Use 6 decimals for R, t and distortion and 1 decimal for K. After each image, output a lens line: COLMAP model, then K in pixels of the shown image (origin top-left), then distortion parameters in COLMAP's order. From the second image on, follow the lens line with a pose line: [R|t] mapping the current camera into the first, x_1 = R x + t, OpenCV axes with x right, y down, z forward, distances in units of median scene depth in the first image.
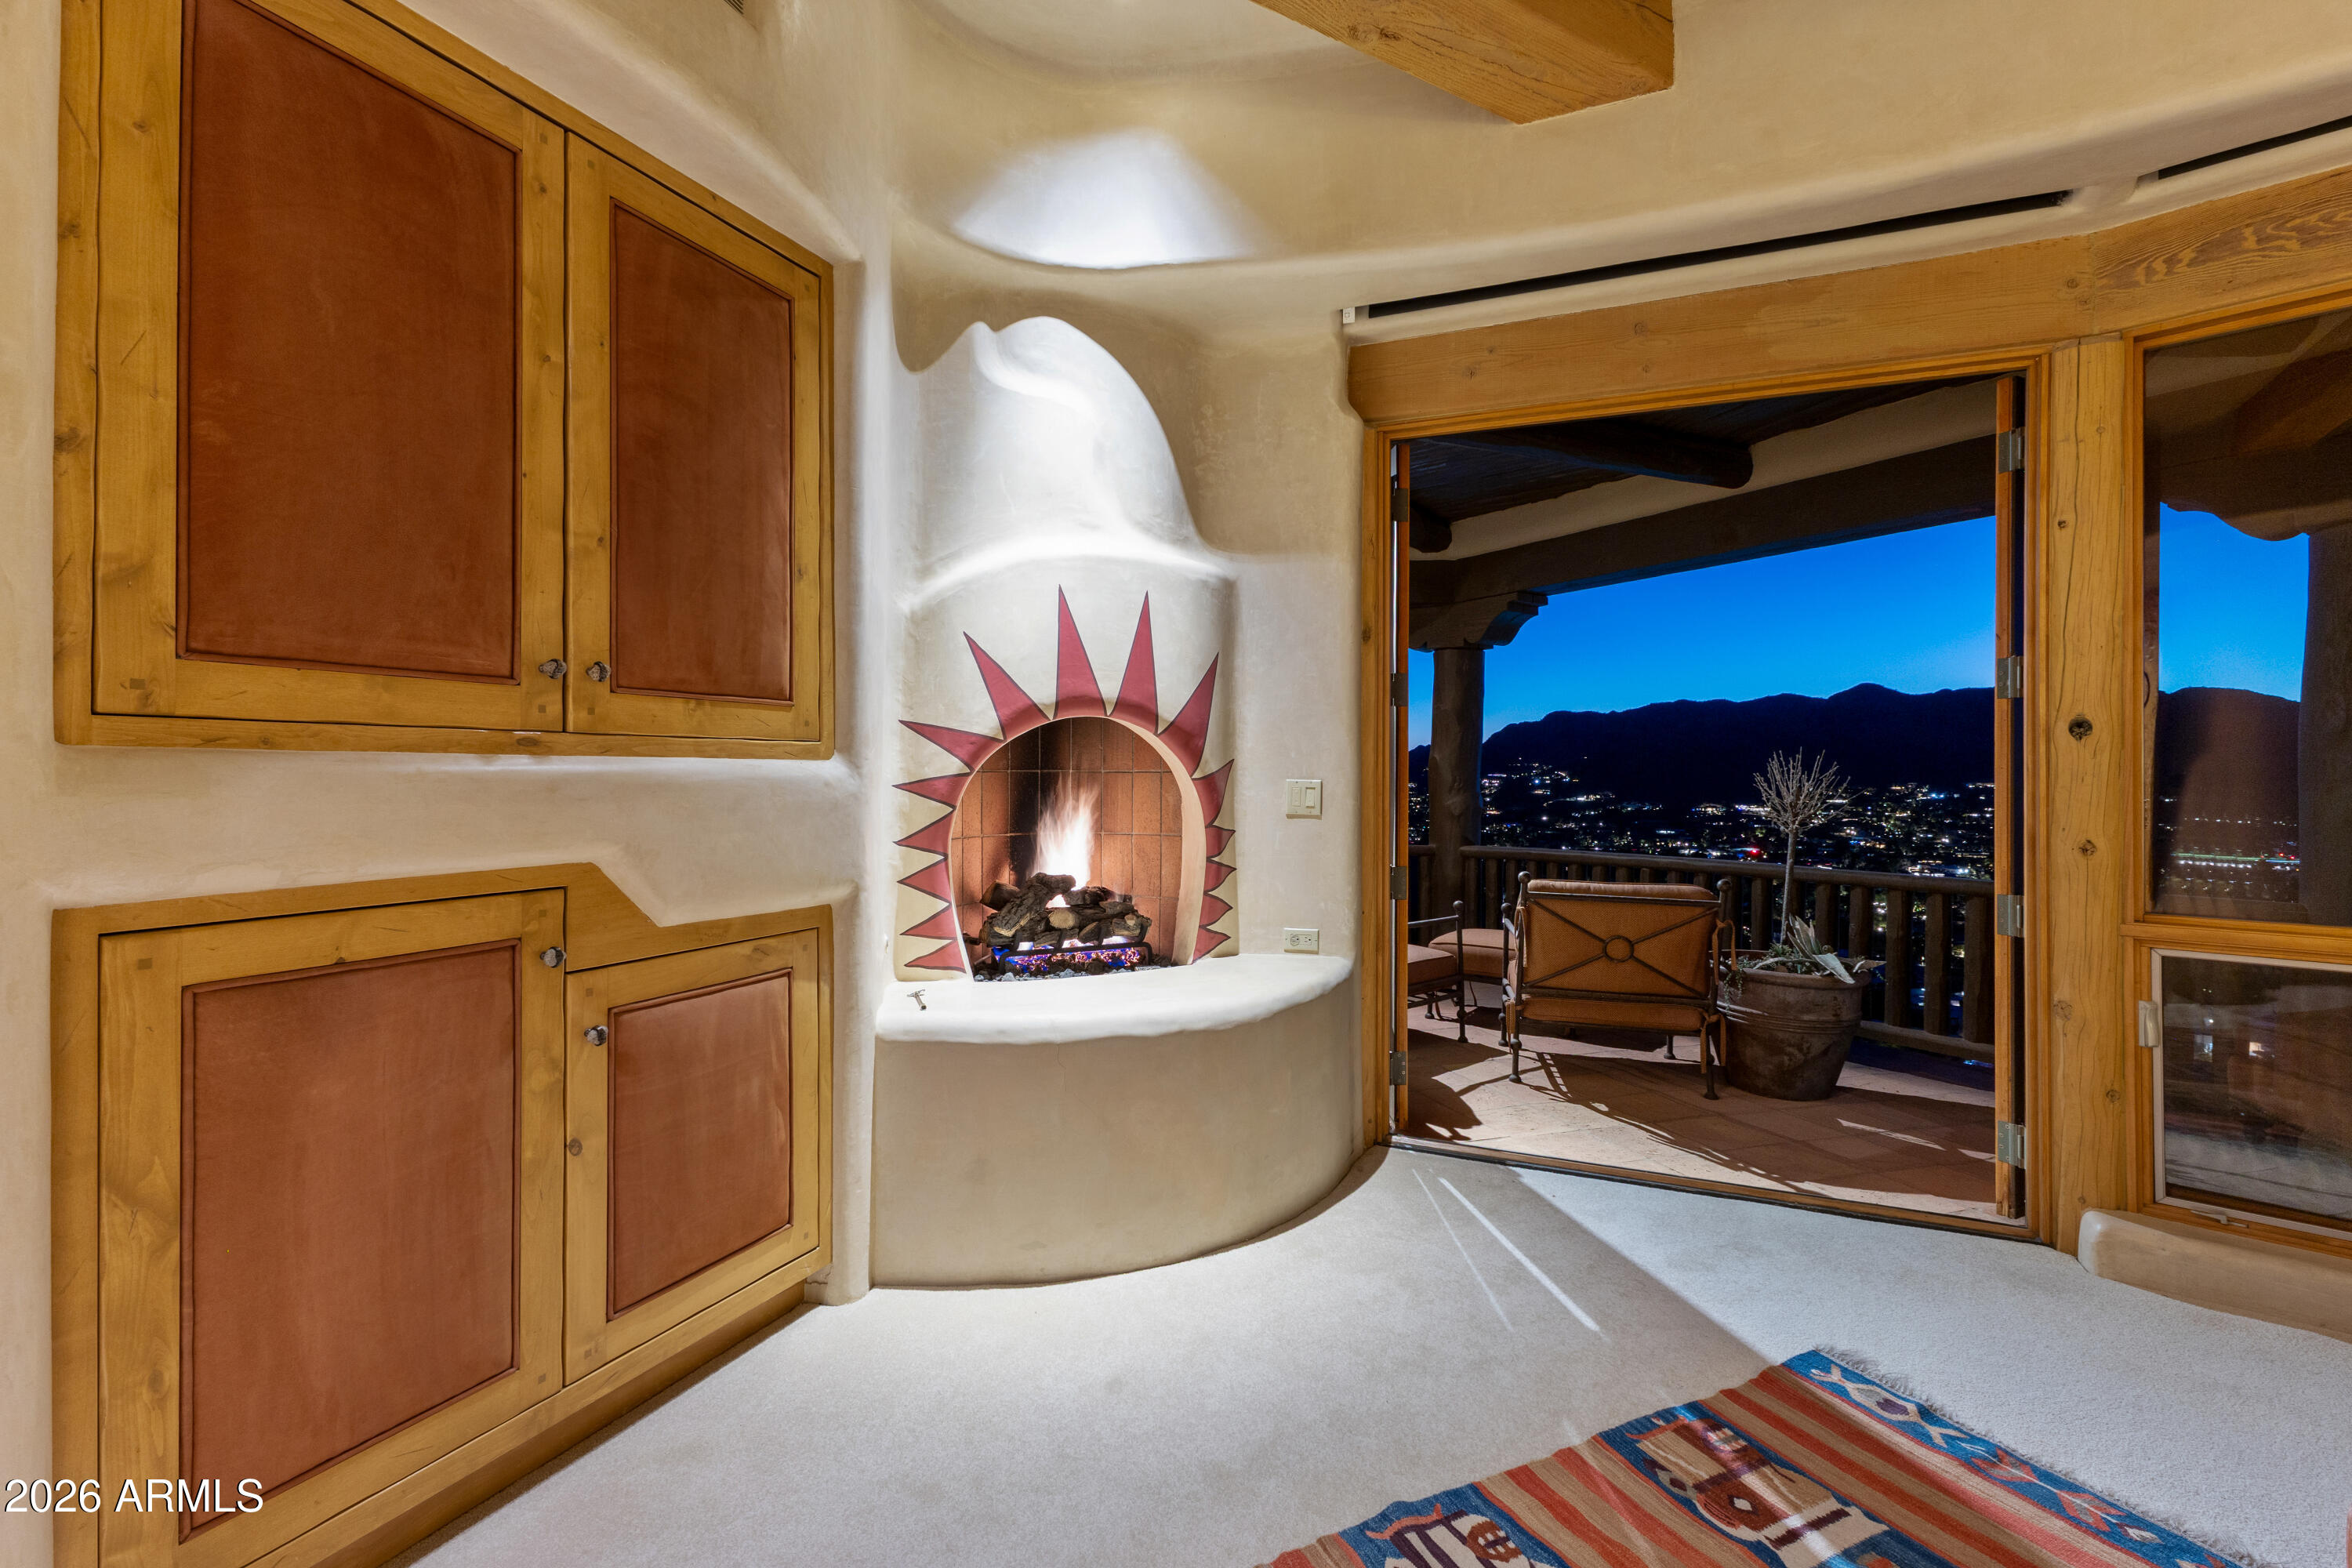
lens RADIAL K [[1081.2, 0, 1176.0], [0, 1081.2, 784.0], [0, 0, 1]] dist [0.016284, 0.012314]
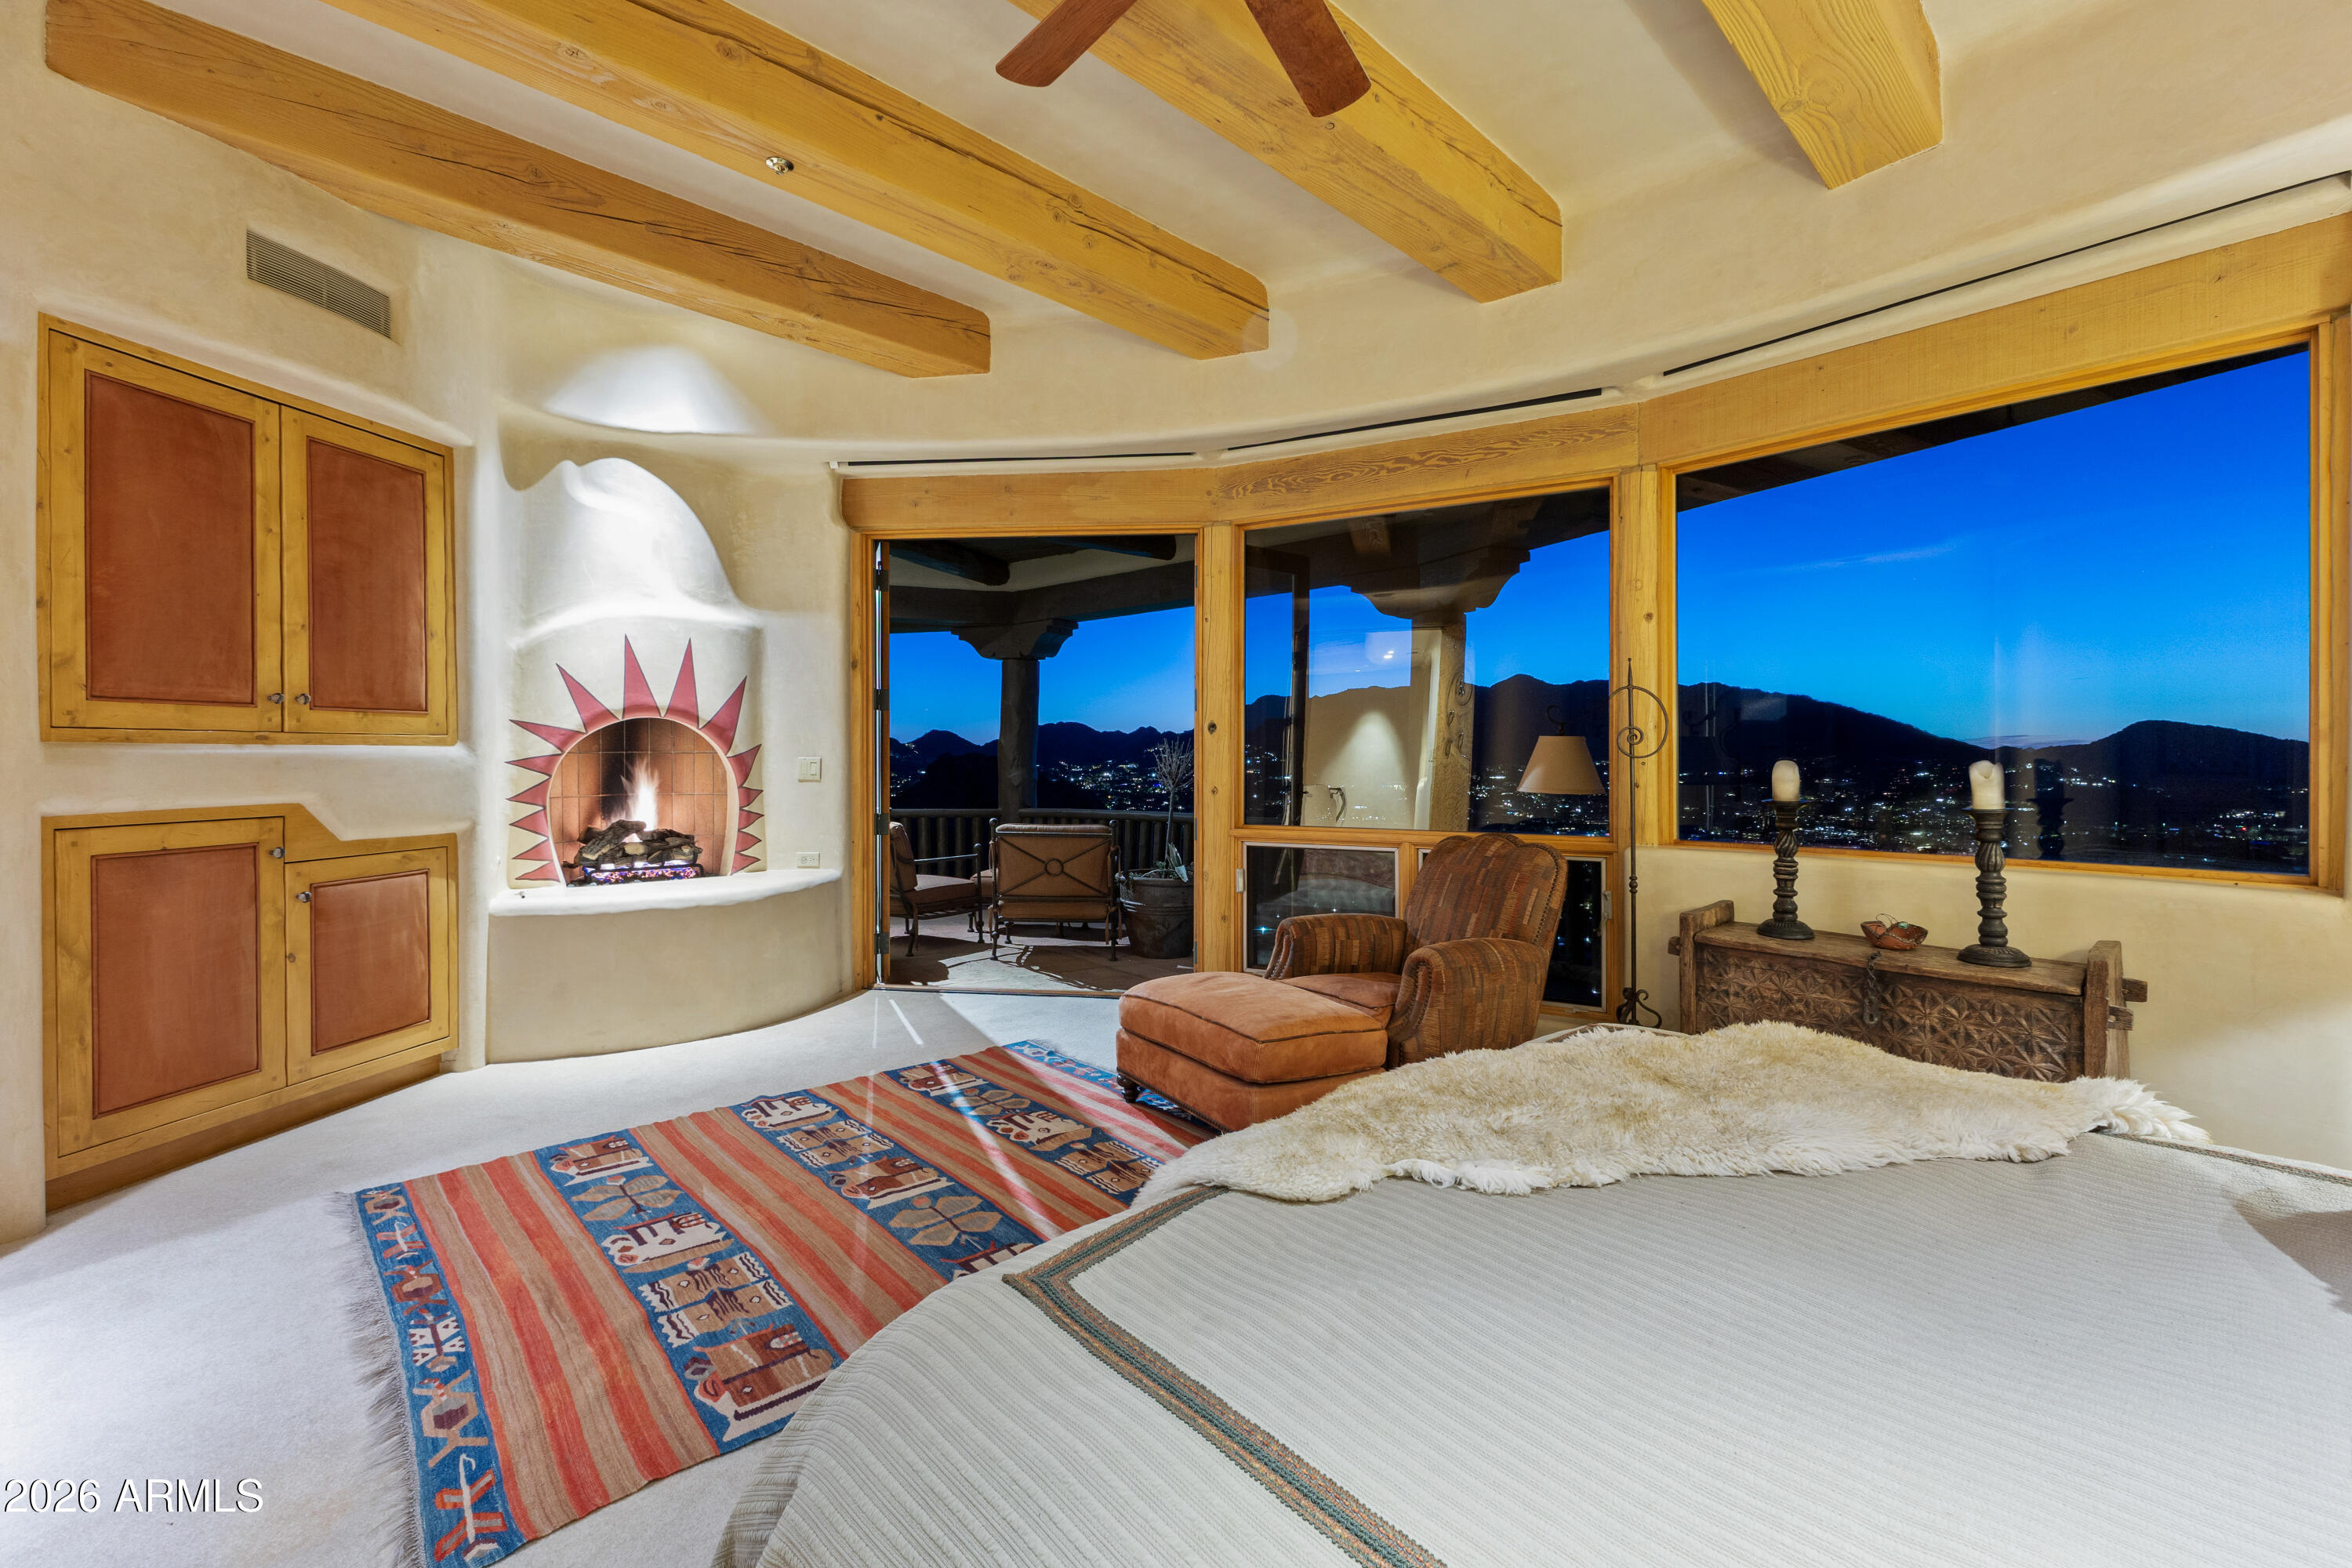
lens RADIAL K [[1081.8, 0, 1174.6], [0, 1081.8, 769.4], [0, 0, 1]] dist [0.032933, -0.000375]
pose [[0.968237, -0.007537, 0.249920, 0.329425], [0.006463, 0.999966, 0.005118, 0.012162], [-0.249950, -0.003340, 0.968253, -0.906490]]
